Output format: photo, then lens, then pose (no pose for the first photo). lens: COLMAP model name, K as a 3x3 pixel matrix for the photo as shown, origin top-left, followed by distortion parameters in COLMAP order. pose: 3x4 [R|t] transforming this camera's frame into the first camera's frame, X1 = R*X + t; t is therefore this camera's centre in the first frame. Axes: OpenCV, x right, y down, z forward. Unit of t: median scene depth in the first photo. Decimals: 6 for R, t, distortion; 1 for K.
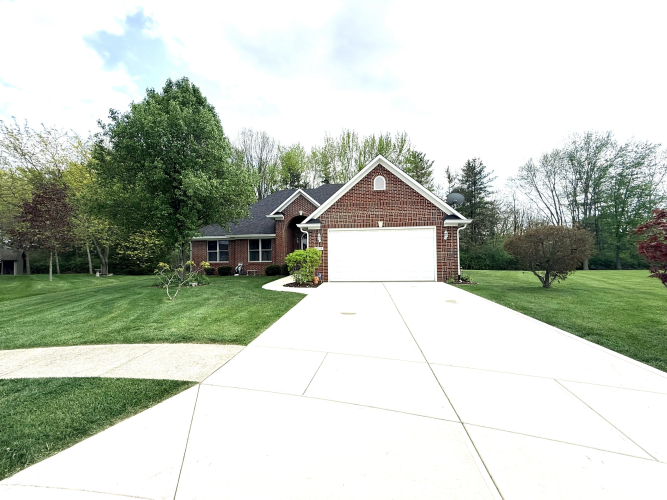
lens RADIAL K [[267.4, 0, 333.5], [0, 267.4, 250.0], [0, 0, 1]] dist [-0.001869, -0.000118]
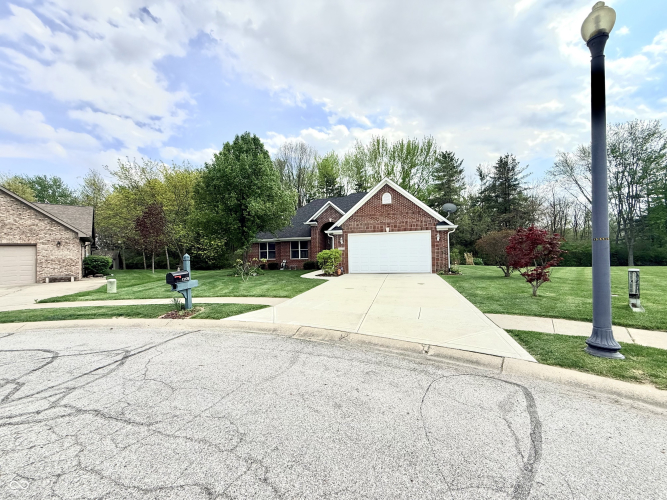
lens RADIAL K [[267.4, 0, 333.5], [0, 267.4, 250.0], [0, 0, 1]] dist [-0.001869, -0.000118]
pose [[0.989168, -0.010105, -0.146442, 0.080158], [0.011448, 0.999900, 0.008328, -0.008110], [0.146343, -0.009914, 0.989184, -0.259155]]
